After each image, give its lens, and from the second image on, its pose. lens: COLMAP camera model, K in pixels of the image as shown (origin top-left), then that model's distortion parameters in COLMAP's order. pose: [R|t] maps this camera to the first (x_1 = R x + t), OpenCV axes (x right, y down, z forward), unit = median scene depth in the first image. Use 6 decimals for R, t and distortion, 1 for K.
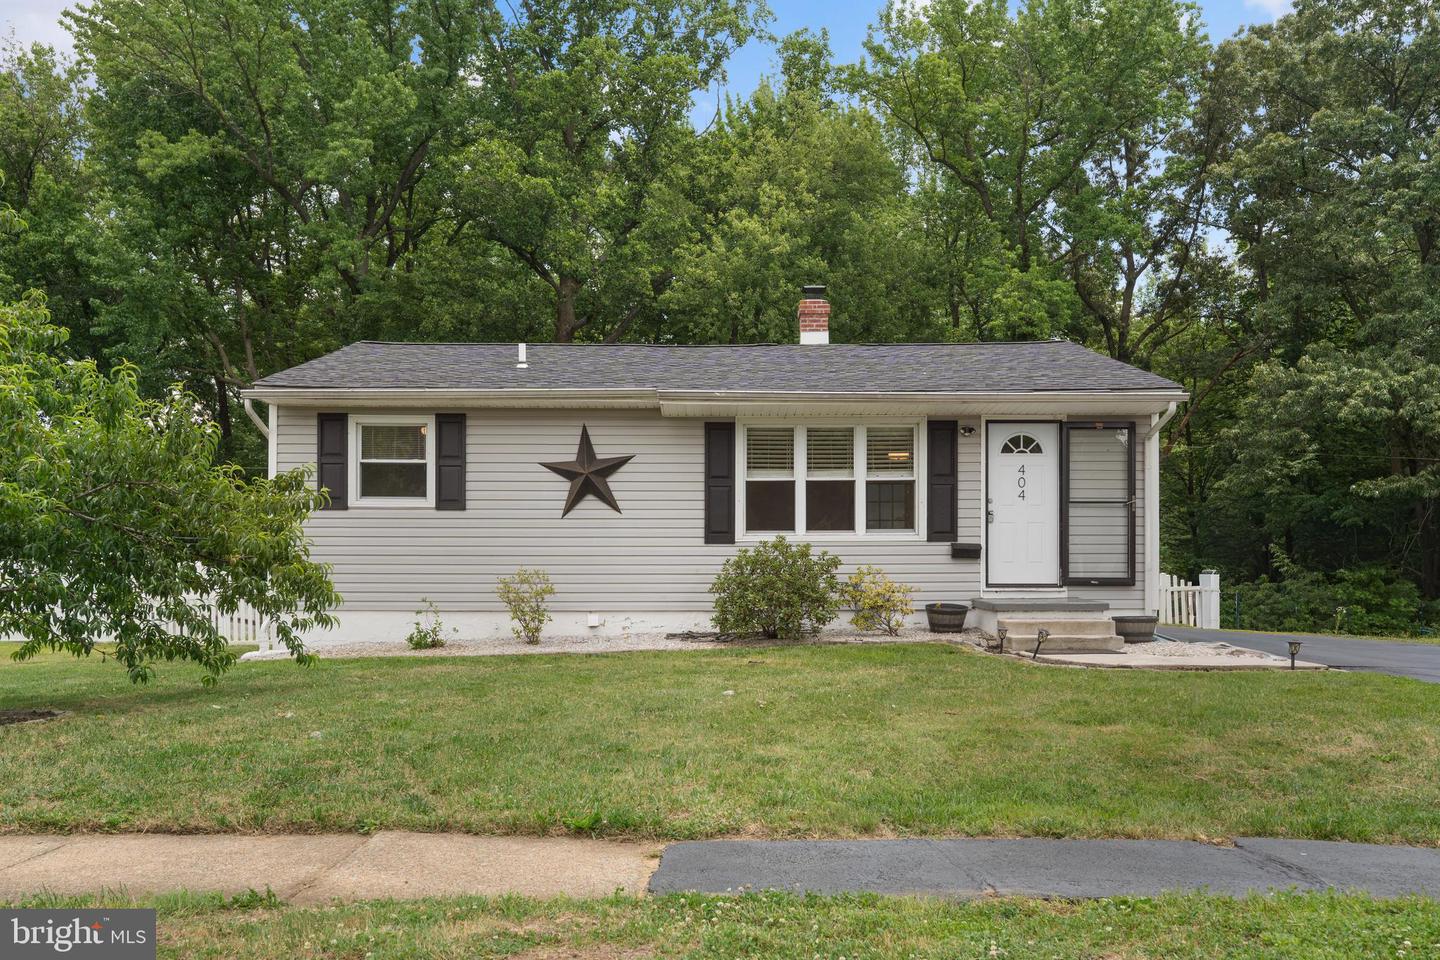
lens RADIAL K [[1175.6, 0, 744.0], [0, 1175.6, 605.7], [0, 0, 1]] dist [0.009806, -0.012263]
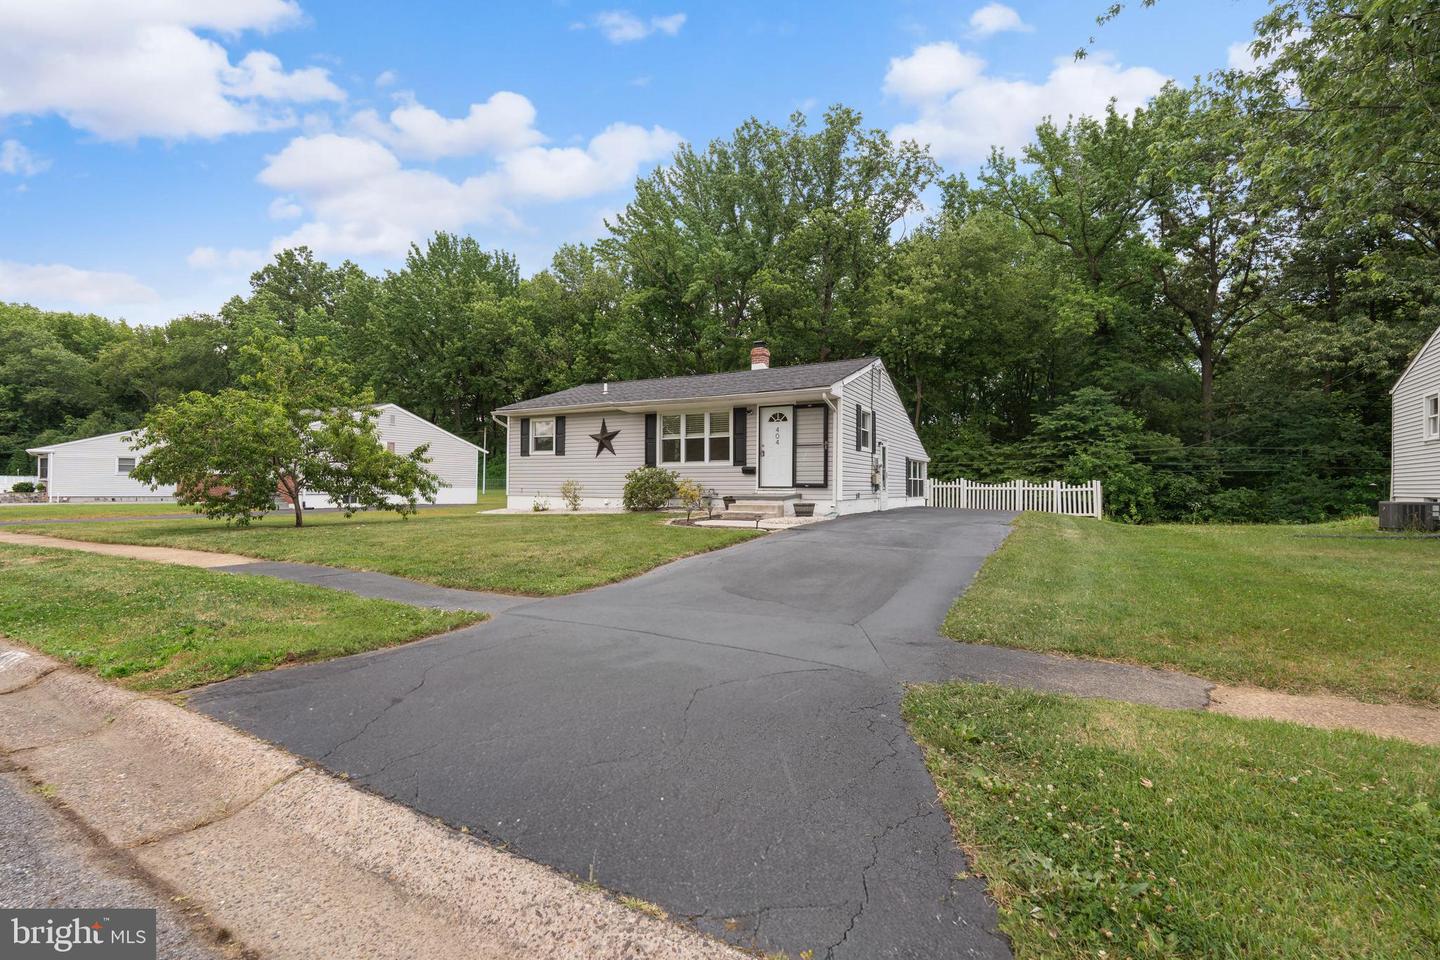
lens RADIAL K [[631.5, 0, 737.2], [0, 631.5, 493.5], [0, 0, 1]] dist [-0.007352, 0.000539]
pose [[0.878048, 0.009996, -0.478468, 0.699327], [-0.011689, 0.999932, -0.000561, -0.005225], [0.478430, 0.006085, 0.878105, 0.017908]]
